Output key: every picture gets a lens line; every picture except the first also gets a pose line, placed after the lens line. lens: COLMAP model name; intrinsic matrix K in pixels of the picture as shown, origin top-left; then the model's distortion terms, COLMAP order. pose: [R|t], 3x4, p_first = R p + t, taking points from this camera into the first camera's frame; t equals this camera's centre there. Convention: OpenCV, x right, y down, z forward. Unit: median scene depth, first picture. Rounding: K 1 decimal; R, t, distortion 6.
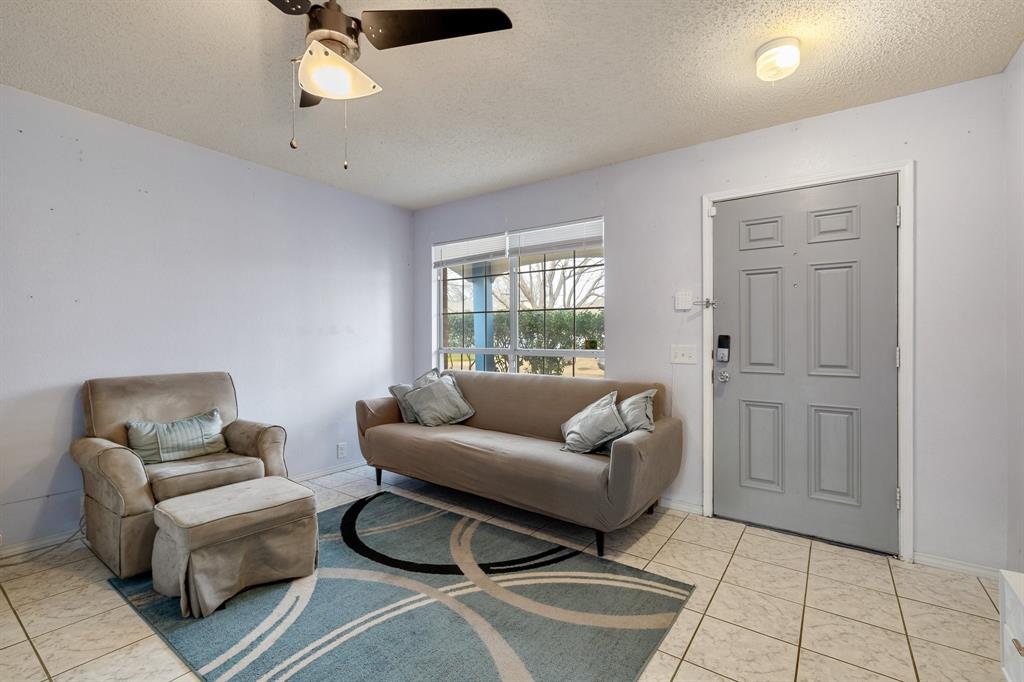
lens RADIAL K [[465.6, 0, 512.8], [0, 465.6, 337.6], [0, 0, 1]] dist [0.002639, 0.000670]
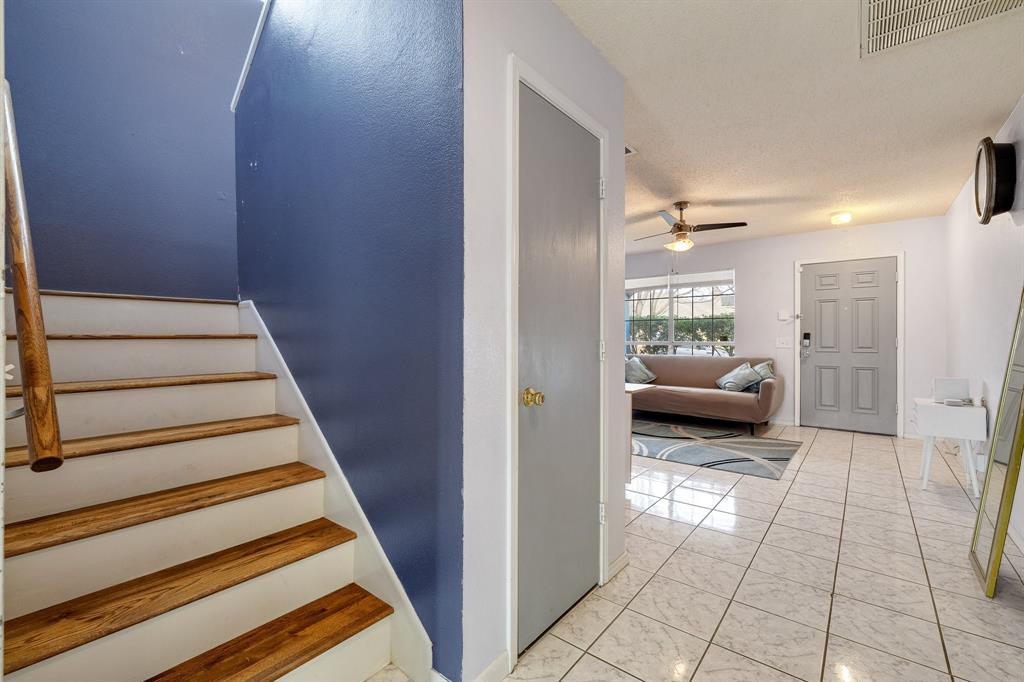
lens RADIAL K [[447.0, 0, 514.8], [0, 447.0, 340.5], [0, 0, 1]] dist [0.001441, 0.000122]
pose [[0.998202, -0.009750, -0.059139, -0.681155], [0.010694, 0.999820, 0.015676, -0.016161], [0.058975, -0.016280, 0.998127, -0.979121]]
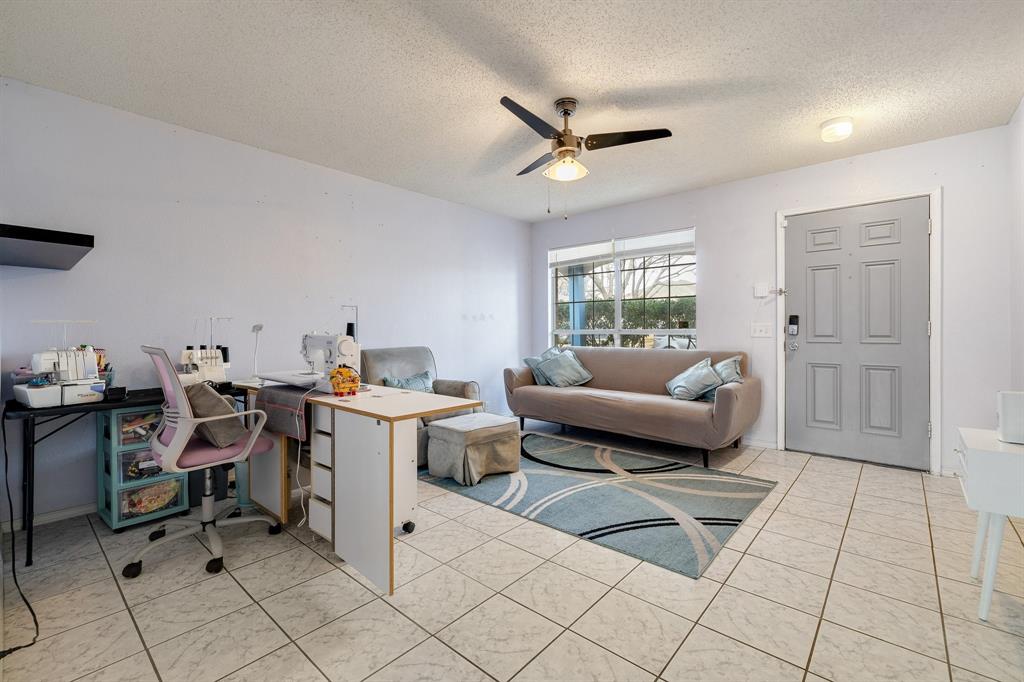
lens RADIAL K [[454.1, 0, 508.8], [0, 454.1, 334.4], [0, 0, 1]] dist [0.001818, 0.000444]
pose [[0.994332, -0.011601, -0.105685, -0.234837], [0.013565, 0.999748, 0.017885, 0.015831], [0.105451, -0.019217, 0.994239, -0.406675]]
